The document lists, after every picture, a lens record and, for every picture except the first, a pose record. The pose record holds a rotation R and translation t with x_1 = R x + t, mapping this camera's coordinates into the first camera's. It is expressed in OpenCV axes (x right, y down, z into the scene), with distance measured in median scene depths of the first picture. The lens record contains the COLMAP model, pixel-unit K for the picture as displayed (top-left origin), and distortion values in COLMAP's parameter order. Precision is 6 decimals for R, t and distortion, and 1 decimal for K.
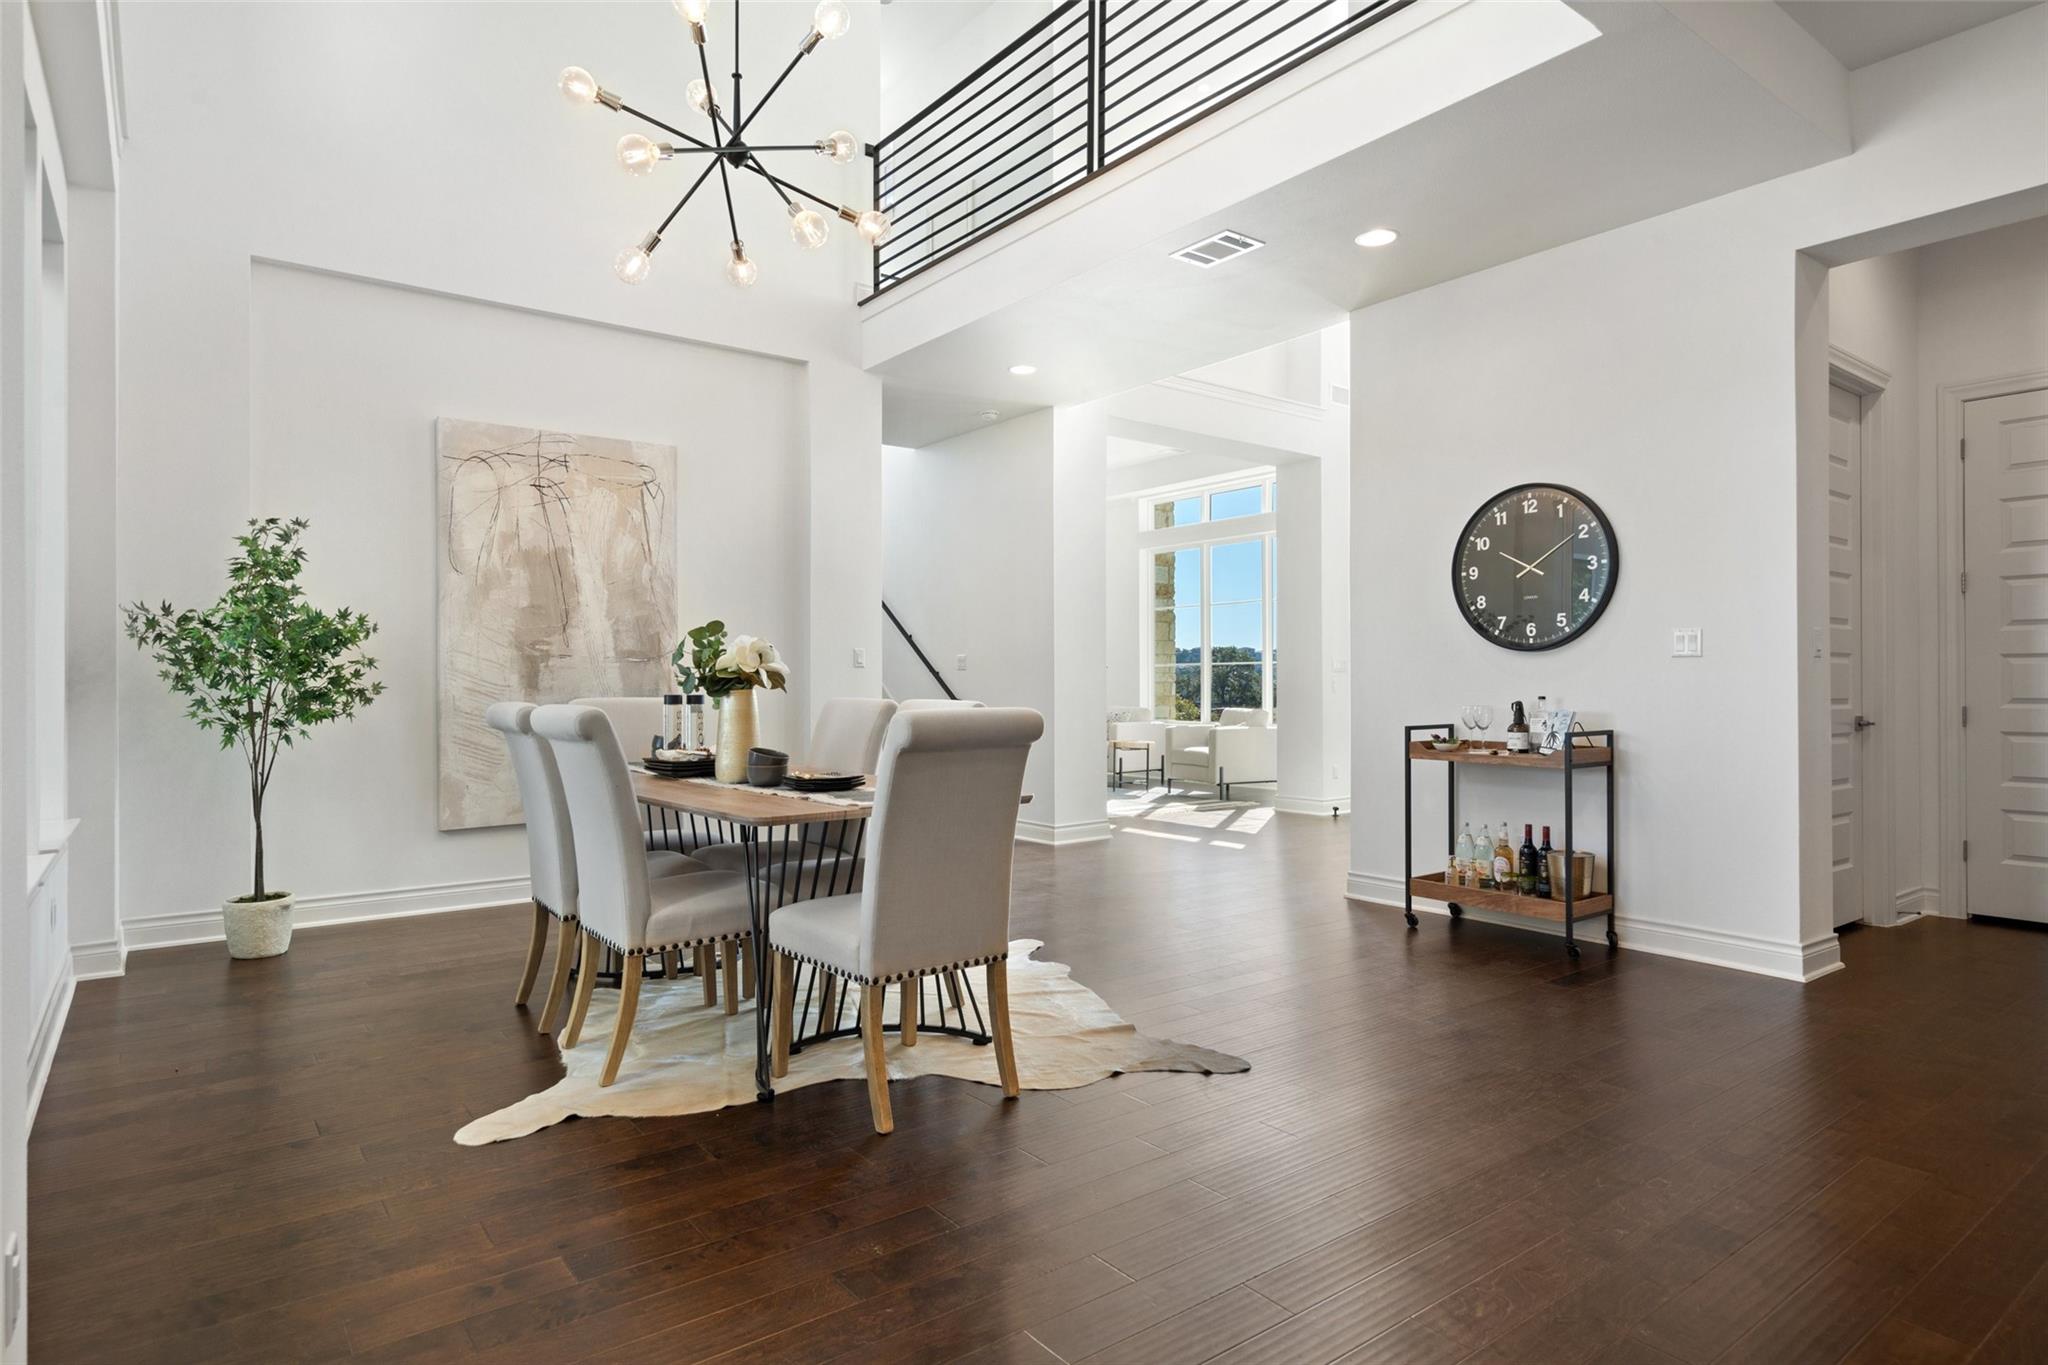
lens RADIAL K [[1122.9, 0, 1024.0], [0, 1122.9, 682.5], [0, 0, 1]] dist [0.003530, 0.000950]
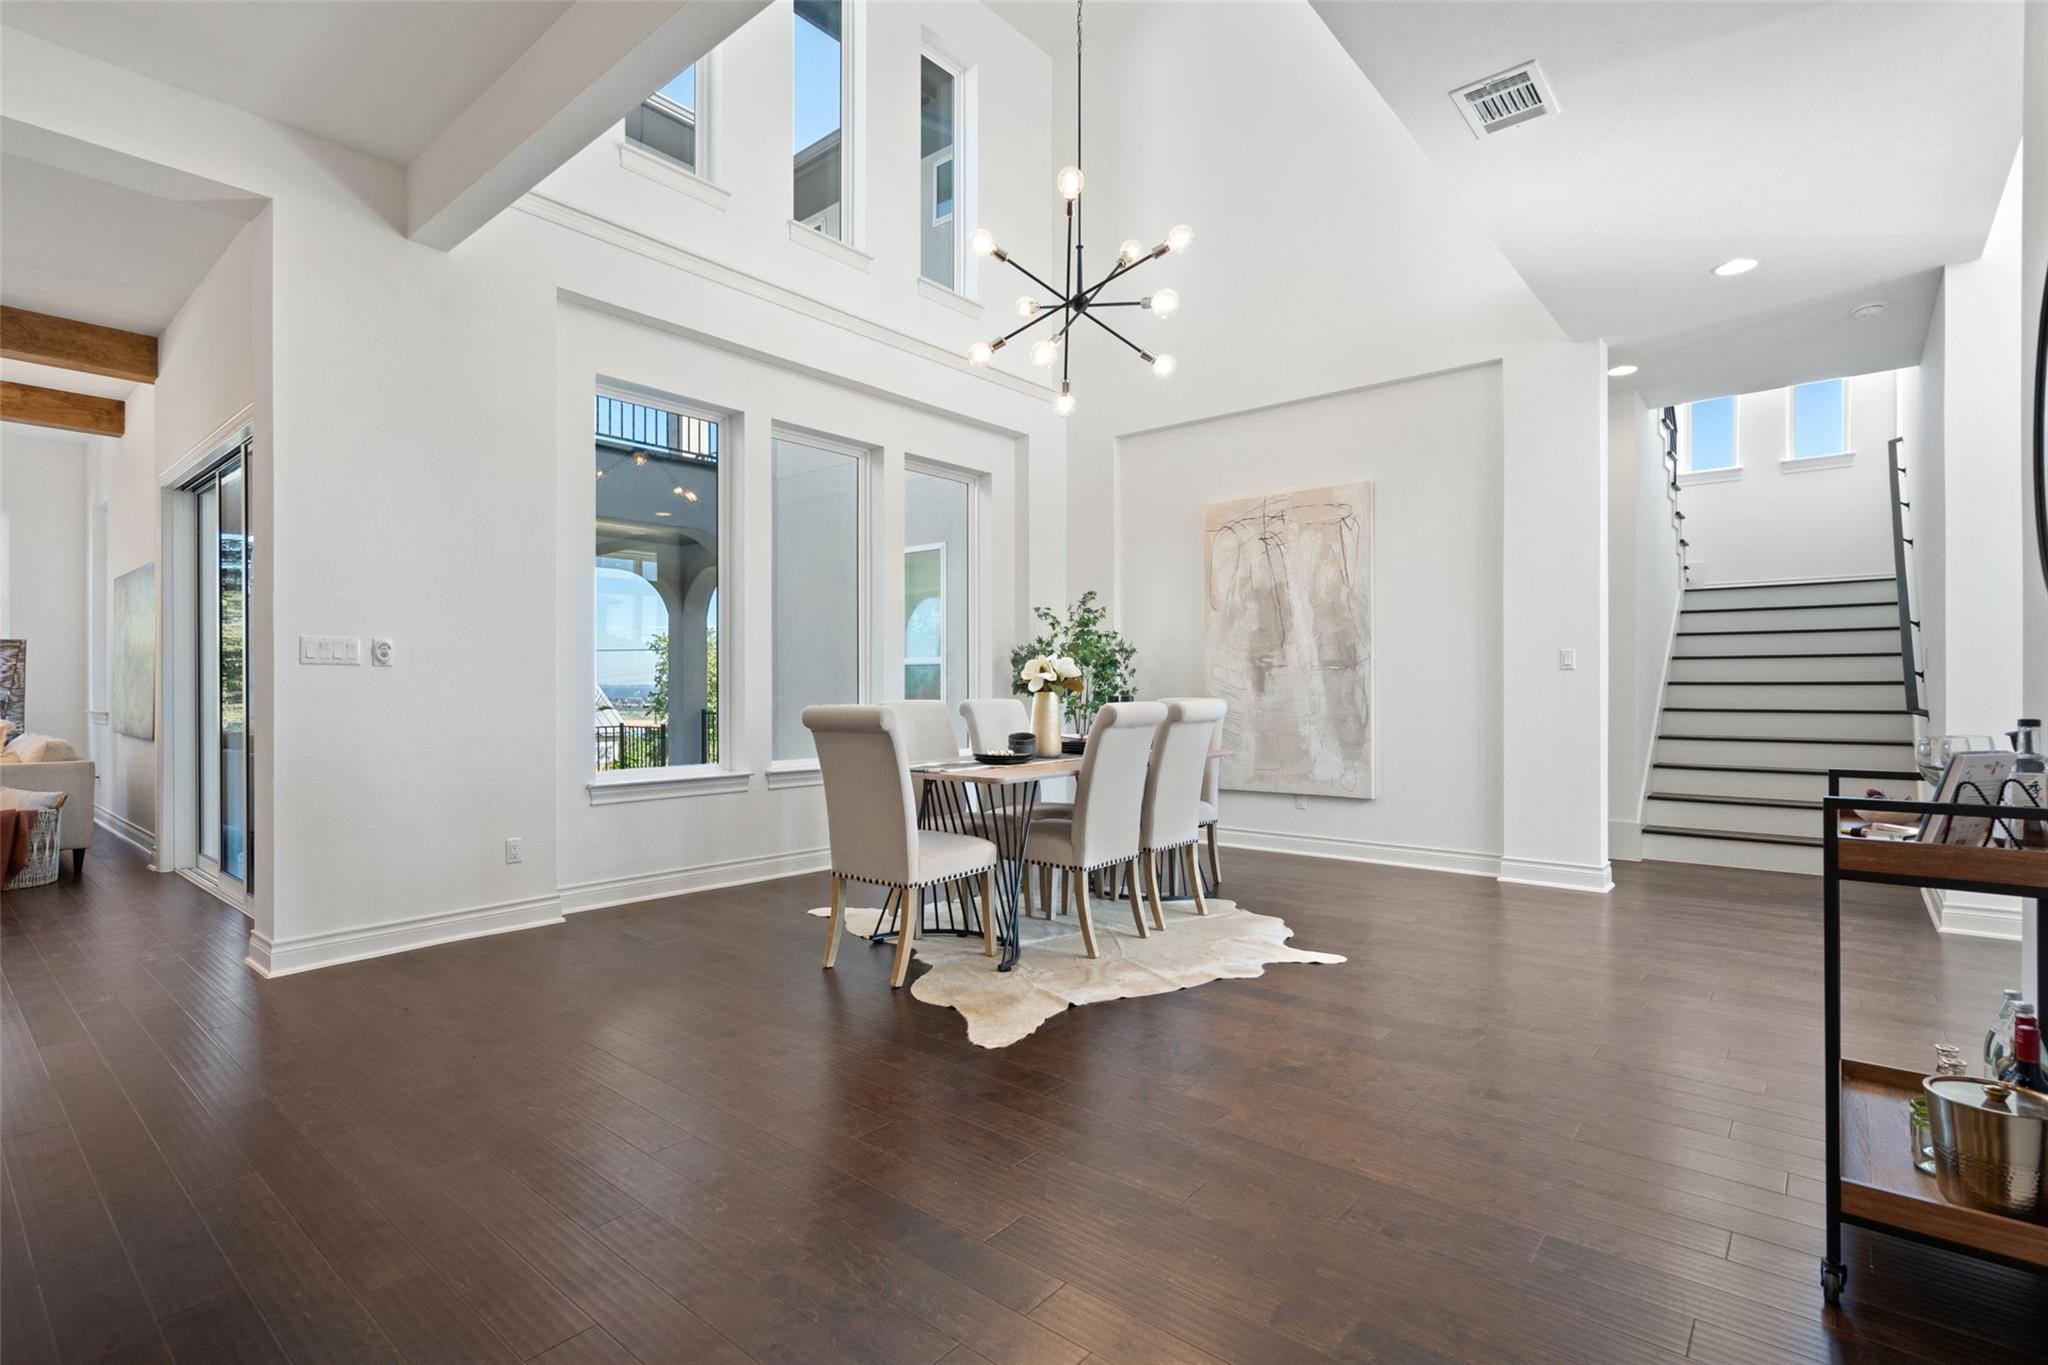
lens RADIAL K [[968.9, 0, 1024.0], [0, 968.9, 682.5], [0, 0, 1]] dist [0.001668, 0.000129]
pose [[0.222313, -0.005177, -0.974962, 0.616953], [0.000801, 0.999987, -0.005127, 0.000719], [0.974975, 0.000358, 0.222314, 0.465507]]
